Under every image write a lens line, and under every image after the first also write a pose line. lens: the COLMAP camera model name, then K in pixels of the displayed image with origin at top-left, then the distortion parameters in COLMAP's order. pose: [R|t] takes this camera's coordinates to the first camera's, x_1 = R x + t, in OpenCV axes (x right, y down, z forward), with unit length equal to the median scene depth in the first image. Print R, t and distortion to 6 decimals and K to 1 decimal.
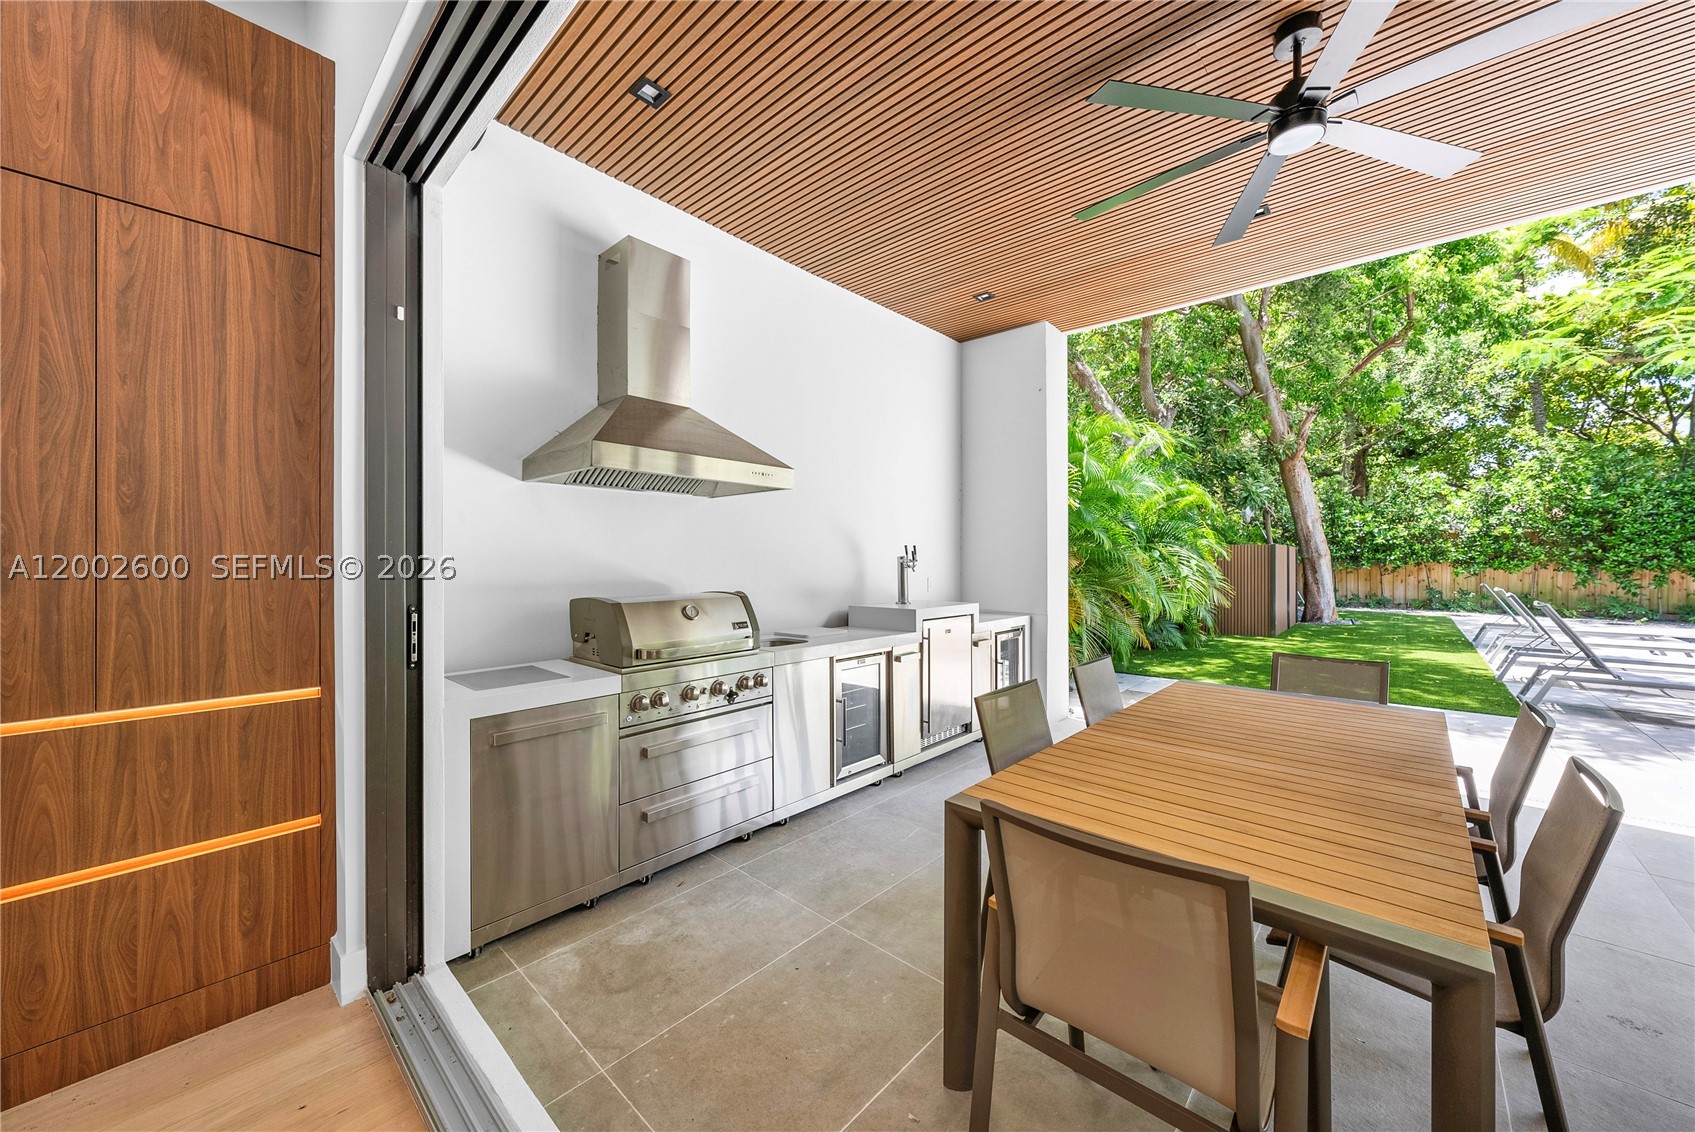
lens RADIAL K [[617.4, 0, 847.5], [0, 617.4, 566.0], [0, 0, 1]] dist [-0.000755, 0.000125]
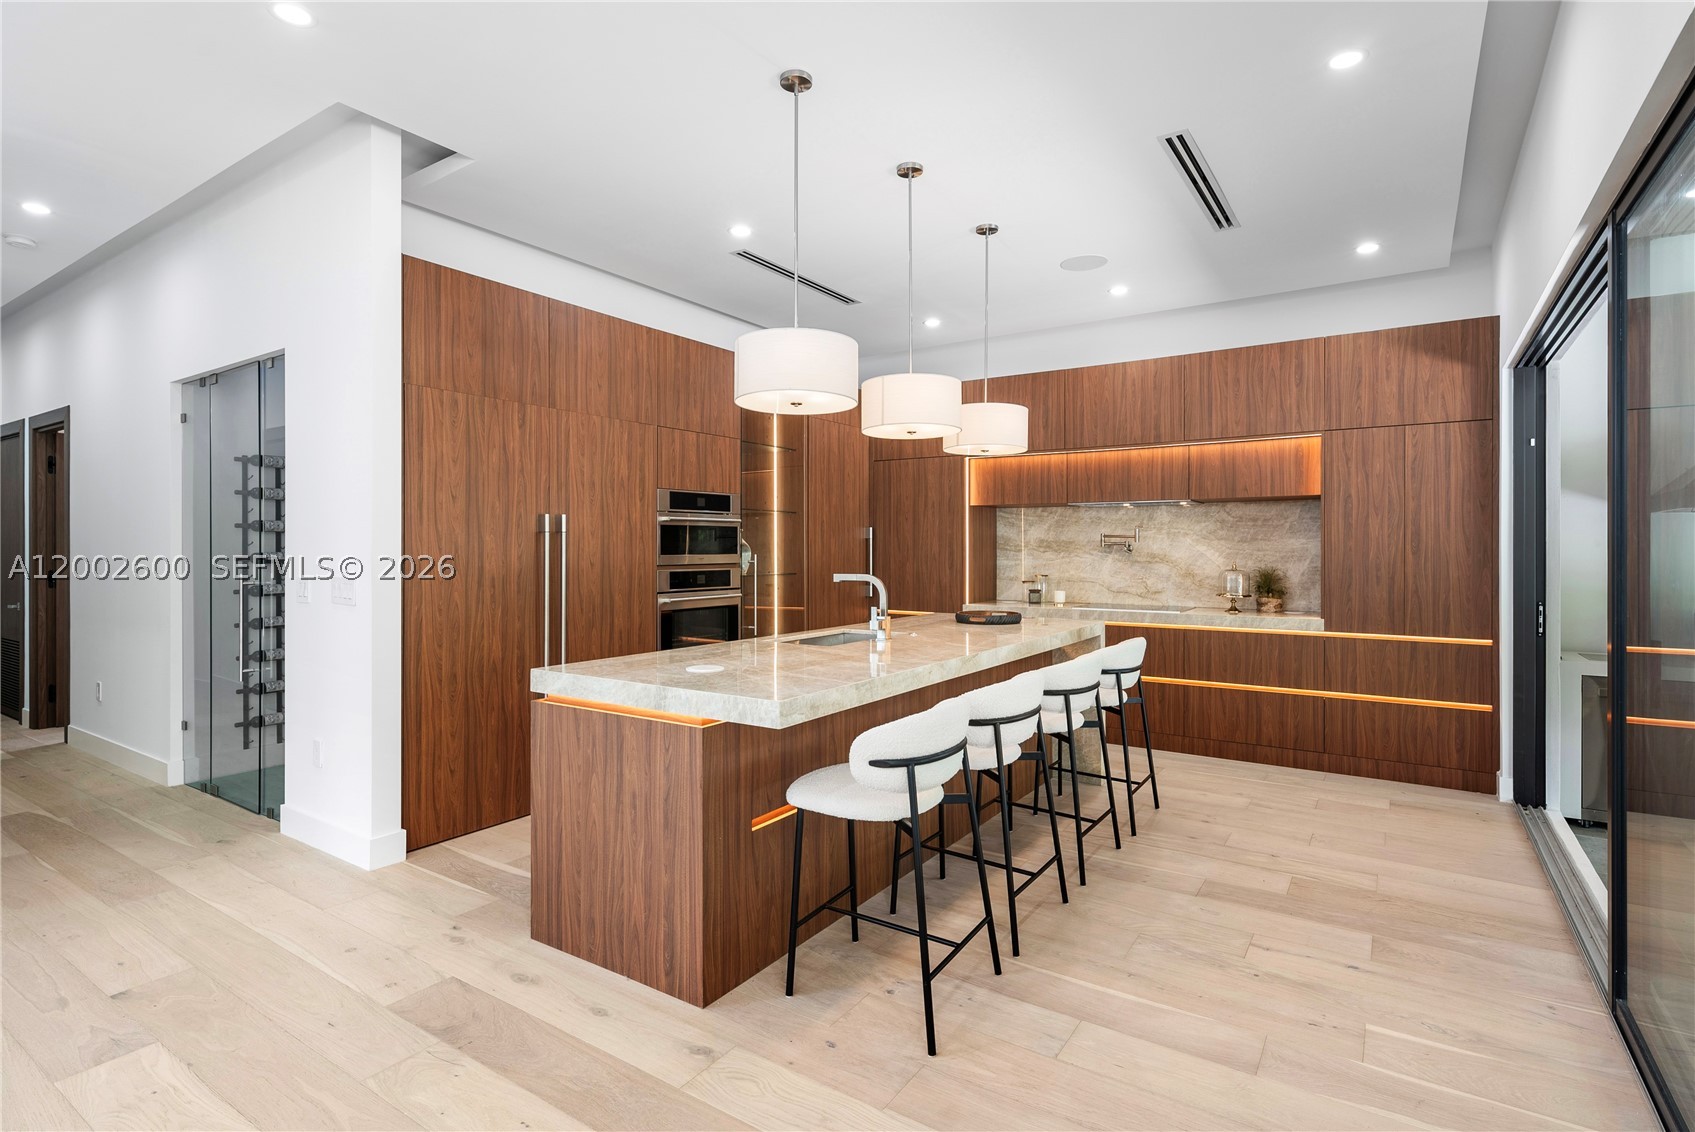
lens RADIAL K [[830.8, 0, 849.3], [0, 830.8, 544.6], [0, 0, 1]] dist [-0.003235, -0.000910]
pose [[0.152320, 0.002967, -0.988327, 1.501276], [-0.000132, 0.999996, 0.002981, -0.118639], [0.988331, -0.000324, 0.152319, -1.482368]]
